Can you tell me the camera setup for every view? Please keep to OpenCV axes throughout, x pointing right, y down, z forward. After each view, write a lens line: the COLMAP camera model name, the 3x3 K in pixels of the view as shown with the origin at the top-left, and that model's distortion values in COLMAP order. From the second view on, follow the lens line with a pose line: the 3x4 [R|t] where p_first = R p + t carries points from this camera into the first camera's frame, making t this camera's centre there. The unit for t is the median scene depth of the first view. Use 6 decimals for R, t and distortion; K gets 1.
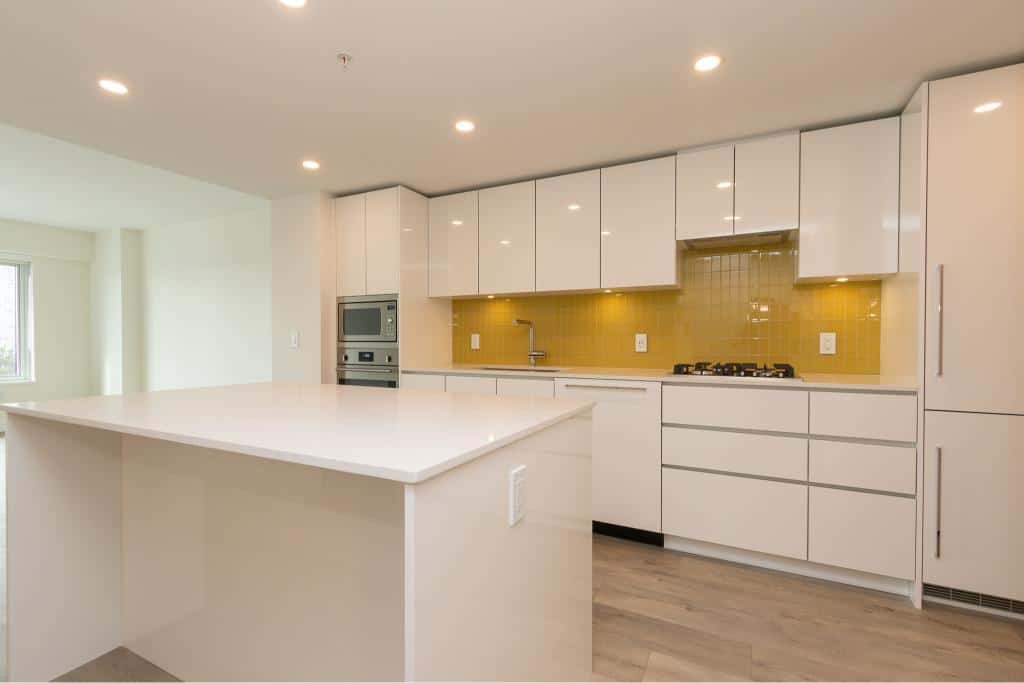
lens RADIAL K [[462.3, 0, 509.9], [0, 462.3, 344.3], [0, 0, 1]] dist [0.009402, -0.003502]
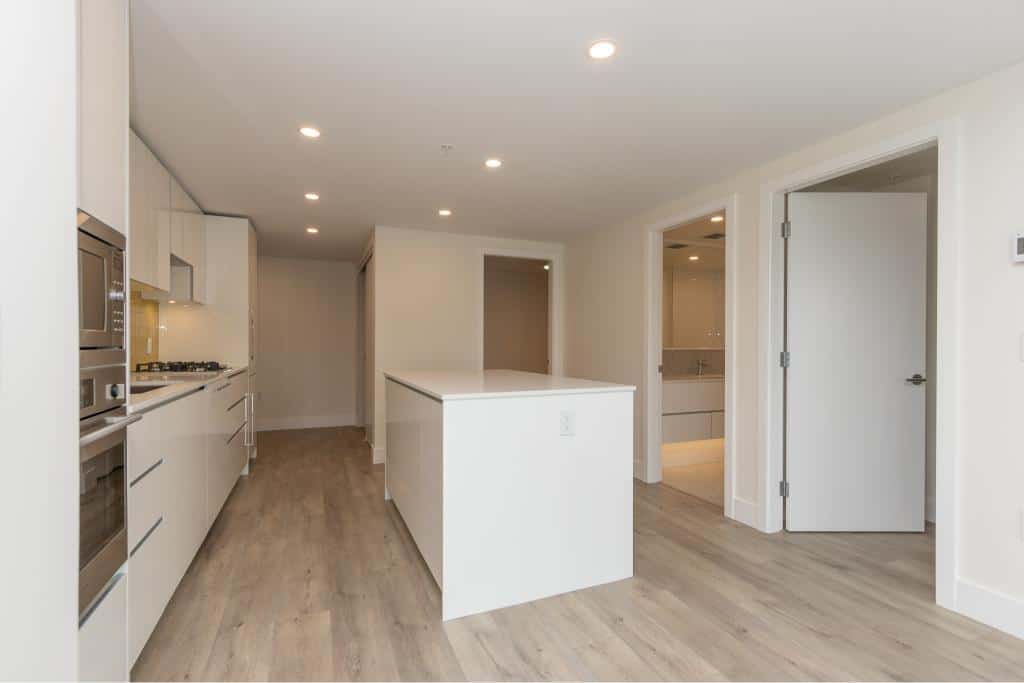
lens RADIAL K [[462.3, 0, 507.7], [0, 462.3, 344.6], [0, 0, 1]] dist [0.009402, -0.003502]
pose [[-0.768354, -0.004327, 0.640011, -0.799192], [0.002329, 0.999952, 0.009556, -0.012273], [-0.640021, 0.008833, -0.768306, 1.114923]]
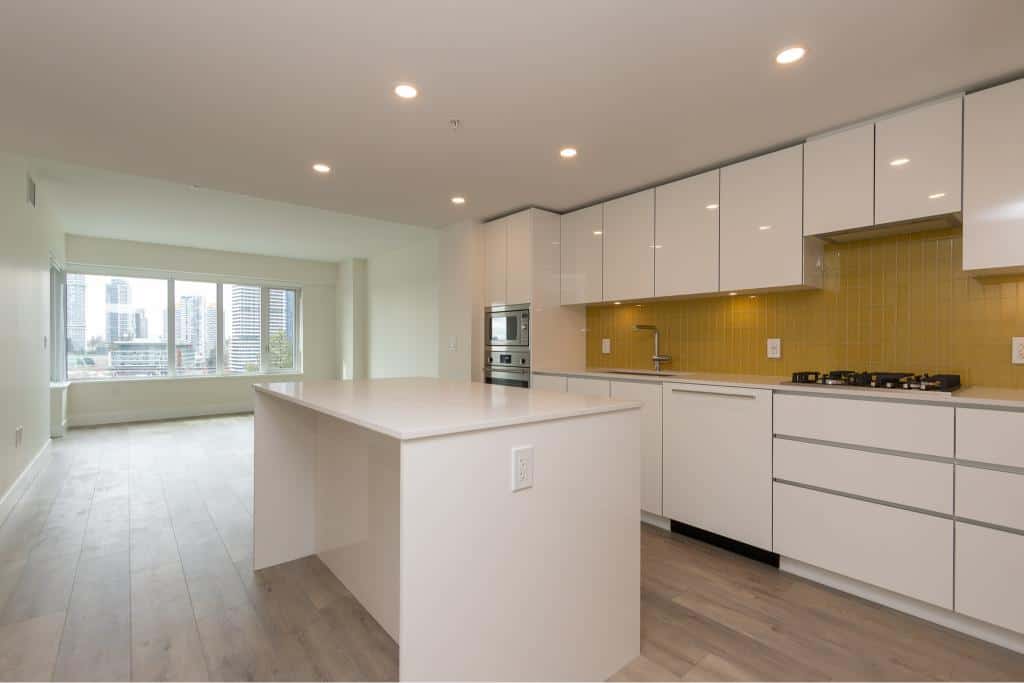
lens RADIAL K [[462.3, 0, 508.6], [0, 462.3, 344.5], [0, 0, 1]] dist [0.009402, -0.003502]
pose [[0.920025, 0.002894, -0.391849, 0.152797], [-0.006248, 0.999954, -0.007285, -0.000663], [0.391810, 0.009150, 0.920001, -0.055954]]
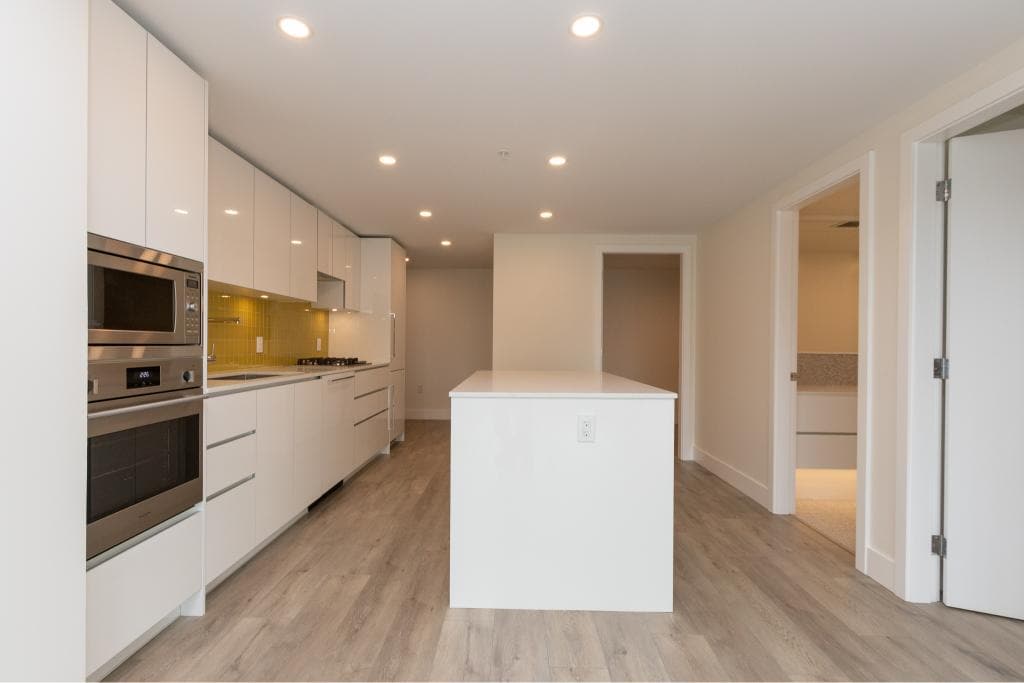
lens RADIAL K [[462.3, 0, 508.7], [0, 462.3, 344.8], [0, 0, 1]] dist [0.009402, -0.003502]
pose [[-0.446298, -0.006099, 0.894864, -0.947264], [-0.001645, 0.999981, 0.005996, -0.010128], [-0.894883, 0.001204, -0.446299, 0.924099]]
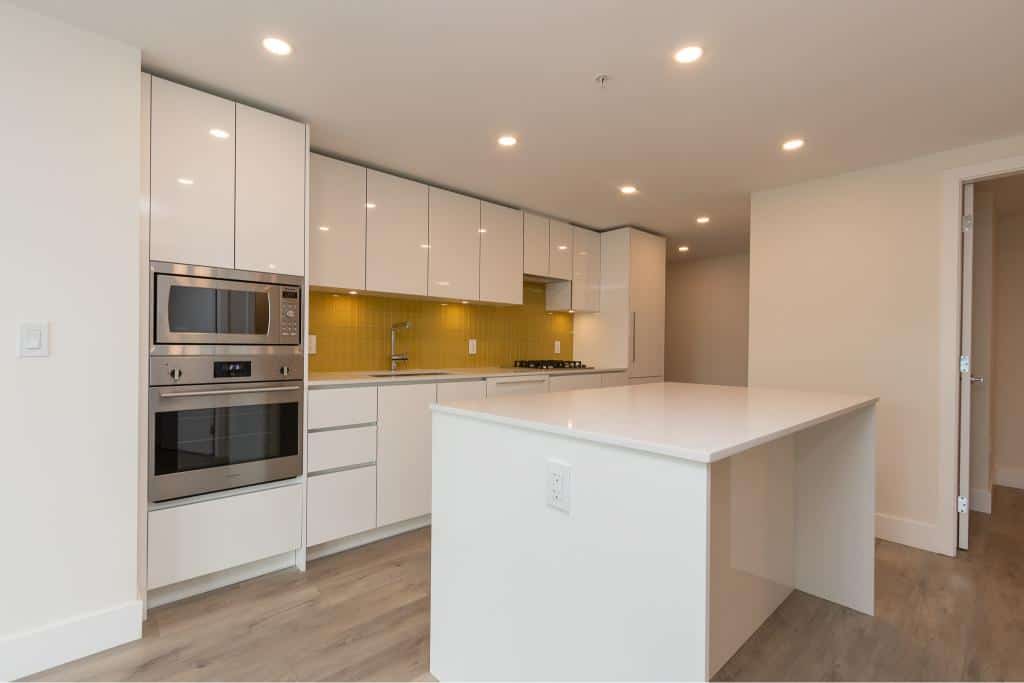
lens RADIAL K [[462.3, 0, 508.0], [0, 462.3, 344.4], [0, 0, 1]] dist [0.009402, -0.003502]
pose [[0.347350, 0.003891, 0.937728, -0.799309], [-0.003718, 0.999989, -0.002772, -0.005850], [-0.937728, -0.002523, 0.347361, 0.469055]]
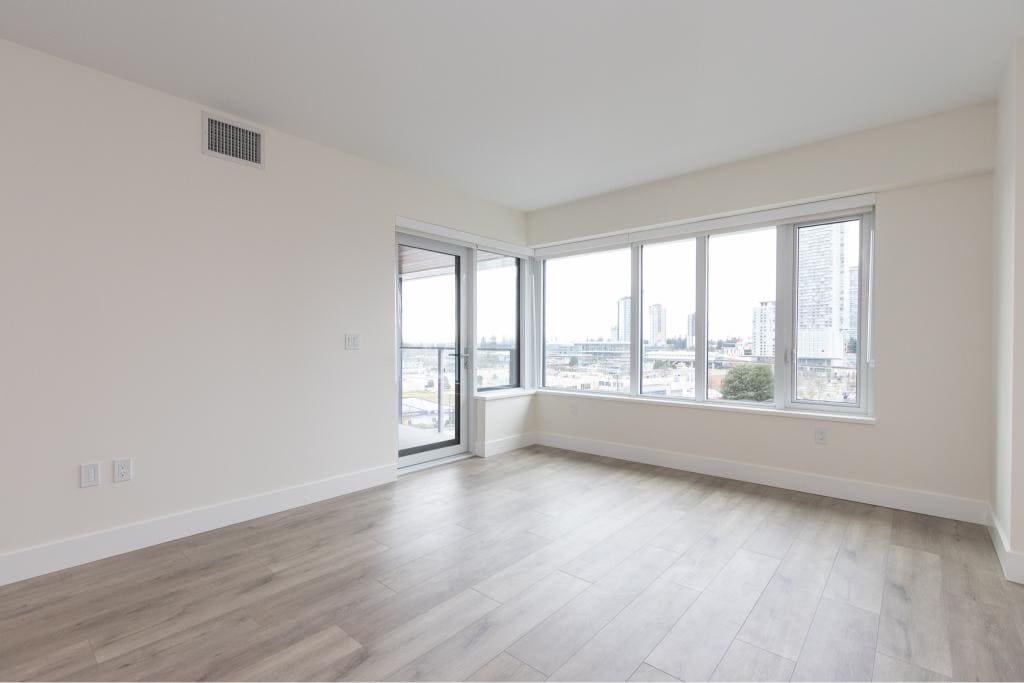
lens RADIAL K [[462.3, 0, 508.7], [0, 462.3, 346.8], [0, 0, 1]] dist [0.009402, -0.003502]
pose [[-0.236810, 0.006383, -0.971535, -0.705201], [-0.011284, 0.999893, 0.009320, -0.013192], [0.971490, 0.013170, -0.236713, 1.296462]]
